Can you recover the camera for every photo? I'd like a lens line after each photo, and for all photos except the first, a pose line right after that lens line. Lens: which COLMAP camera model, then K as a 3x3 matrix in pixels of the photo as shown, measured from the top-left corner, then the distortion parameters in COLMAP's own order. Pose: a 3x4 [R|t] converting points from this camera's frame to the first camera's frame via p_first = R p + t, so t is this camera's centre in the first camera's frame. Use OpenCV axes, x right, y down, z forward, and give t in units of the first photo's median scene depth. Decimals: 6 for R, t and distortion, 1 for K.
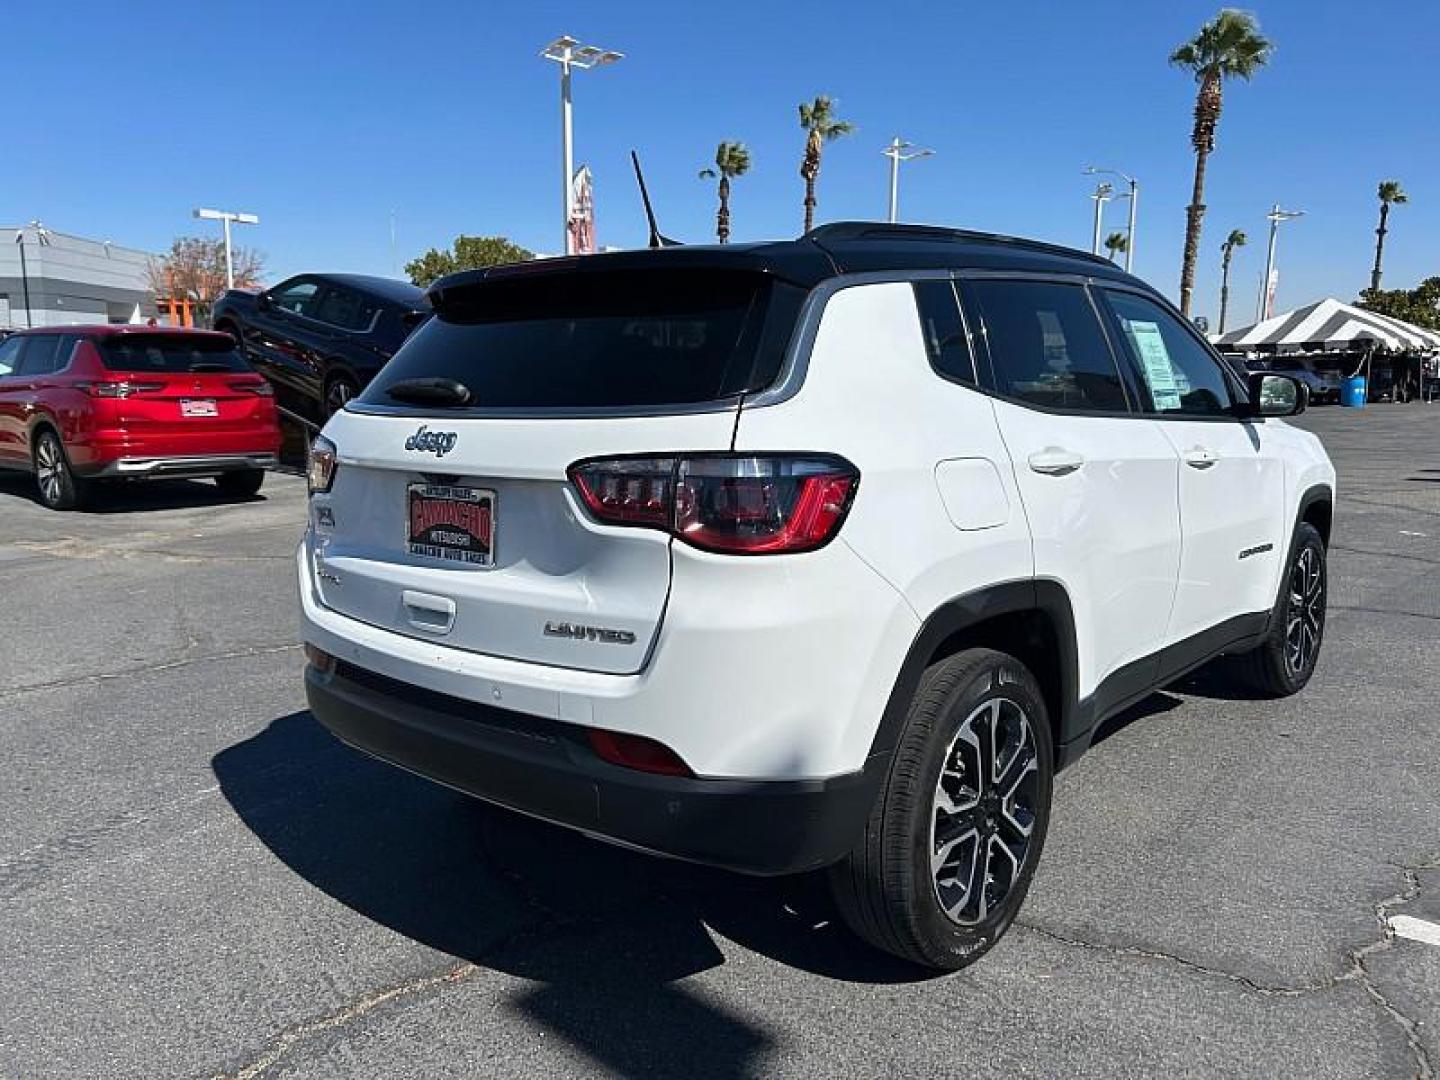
lens RADIAL K [[1106.2, 0, 718.0], [0, 1106.2, 550.3], [0, 0, 1]] dist [0.063563, -0.069440]
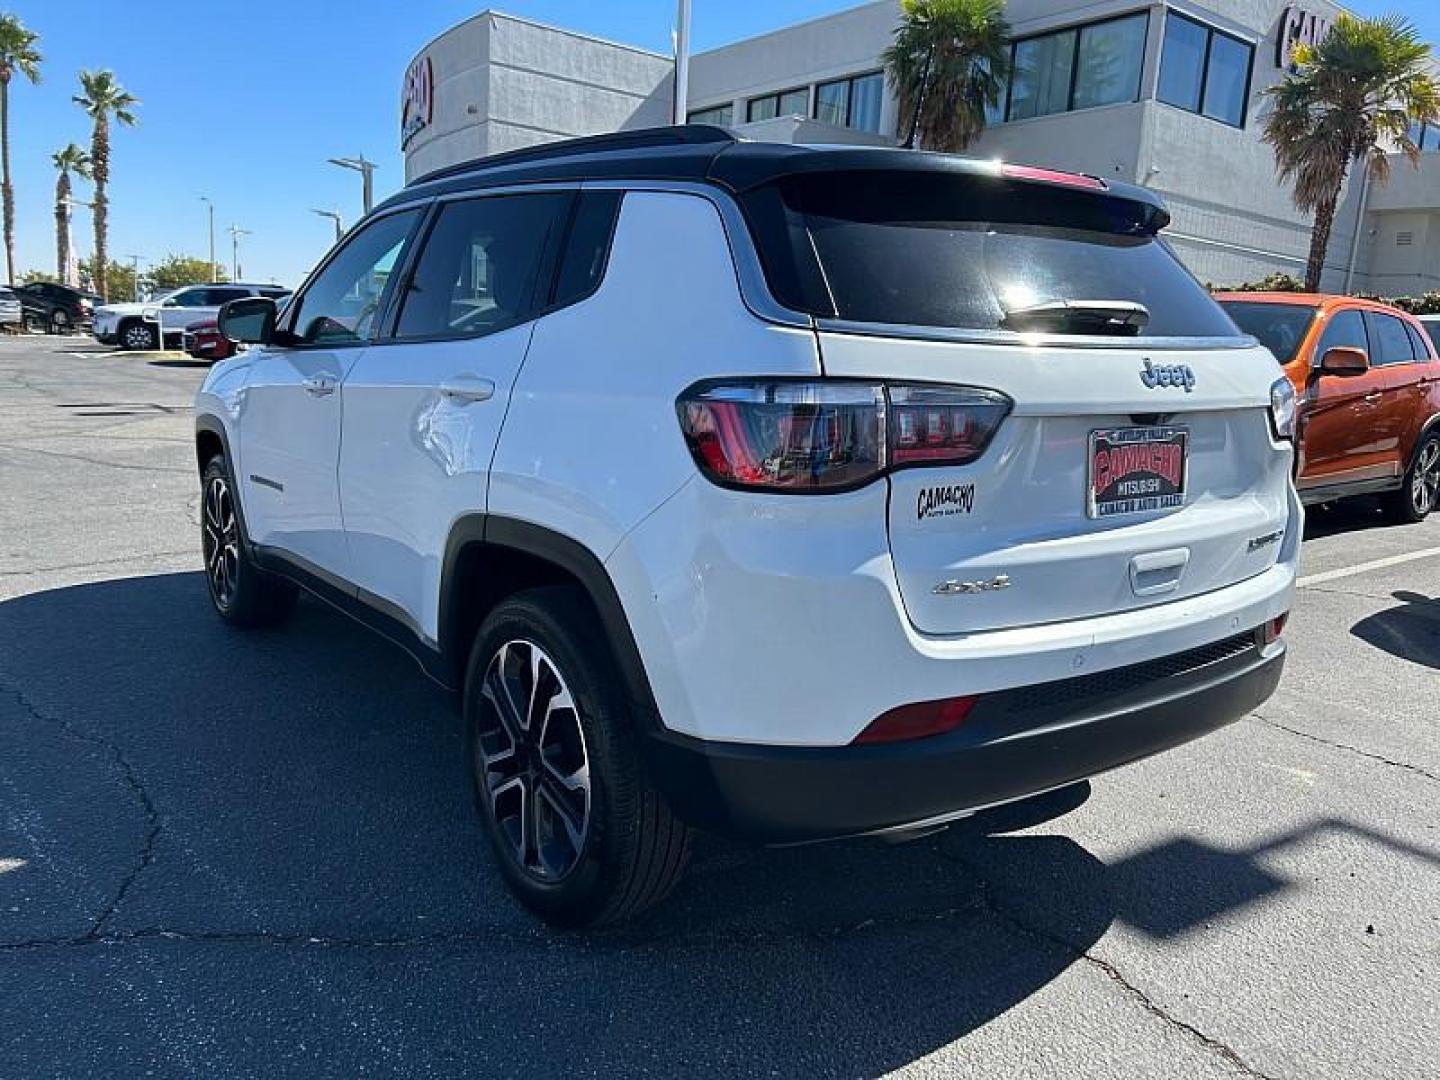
lens RADIAL K [[1106.2, 0, 718.0], [0, 1106.2, 550.3], [0, 0, 1]] dist [0.063563, -0.069440]
pose [[0.211678, -0.175730, 0.961411, -1.136850], [0.119108, 0.981008, 0.153087, -0.132779], [-0.970054, 0.082107, 0.228589, 1.091616]]
